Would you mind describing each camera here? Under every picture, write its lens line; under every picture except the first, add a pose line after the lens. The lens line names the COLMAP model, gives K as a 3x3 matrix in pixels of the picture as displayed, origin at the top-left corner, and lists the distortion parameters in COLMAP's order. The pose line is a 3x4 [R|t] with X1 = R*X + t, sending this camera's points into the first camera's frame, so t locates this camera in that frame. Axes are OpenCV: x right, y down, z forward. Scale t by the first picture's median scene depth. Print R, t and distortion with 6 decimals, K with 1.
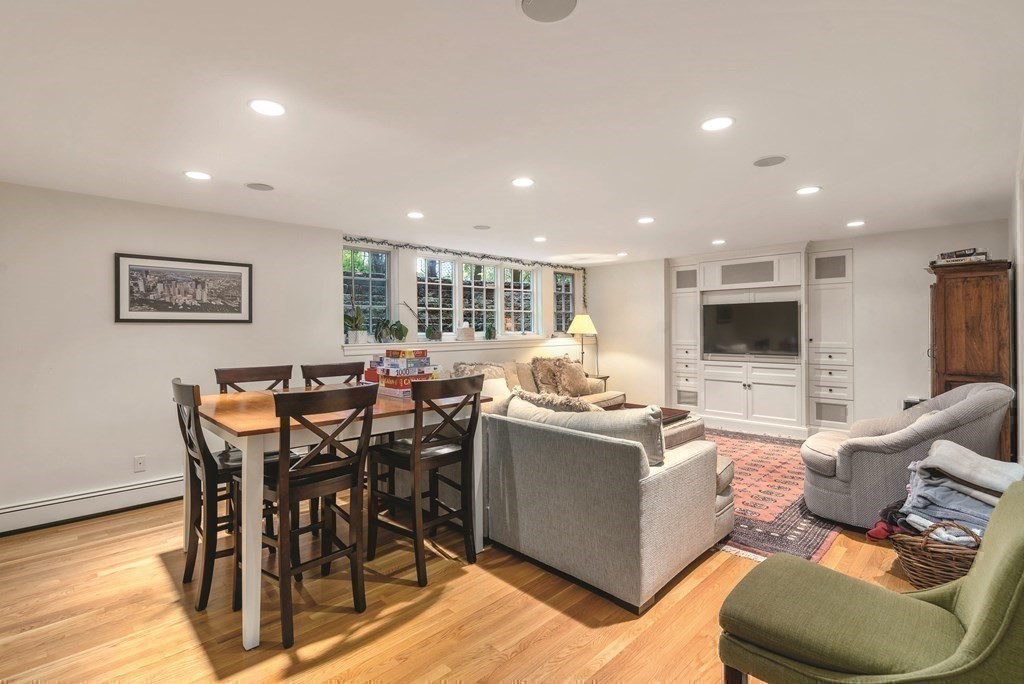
lens RADIAL K [[471.4, 0, 515.6], [0, 471.4, 326.3], [0, 0, 1]] dist [-0.002569, 0.000658]
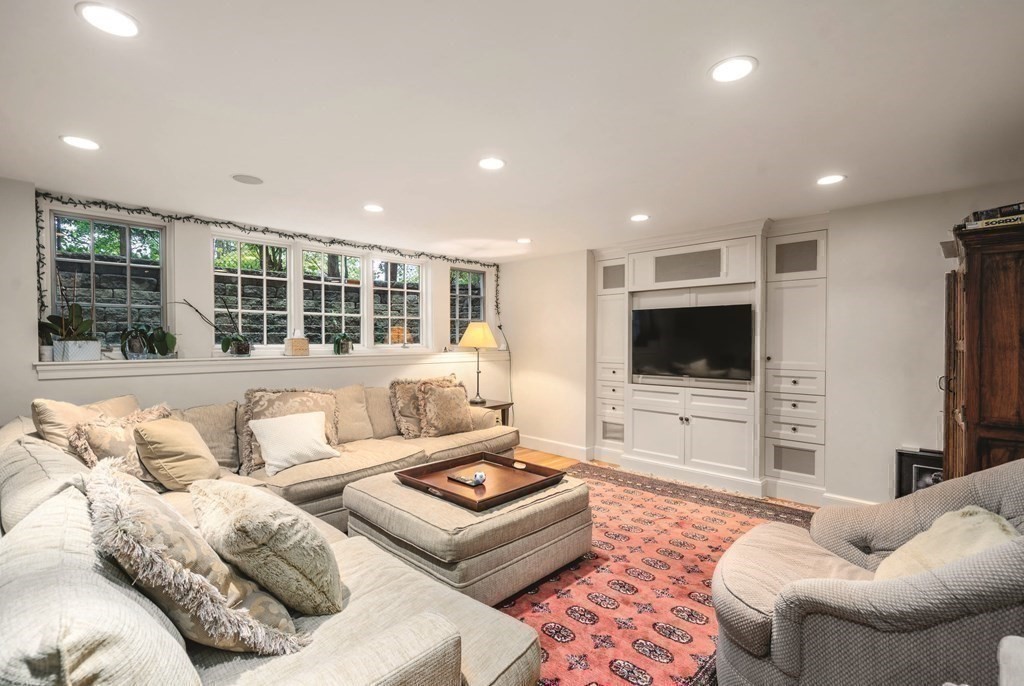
lens RADIAL K [[471.4, 0, 511.8], [0, 471.4, 344.5], [0, 0, 1]] dist [-0.002569, 0.000658]
pose [[0.999766, 0.006894, 0.020506, 0.213343], [-0.007161, 0.999890, 0.012993, 0.001127], [-0.020415, -0.013137, 0.999705, 0.280428]]
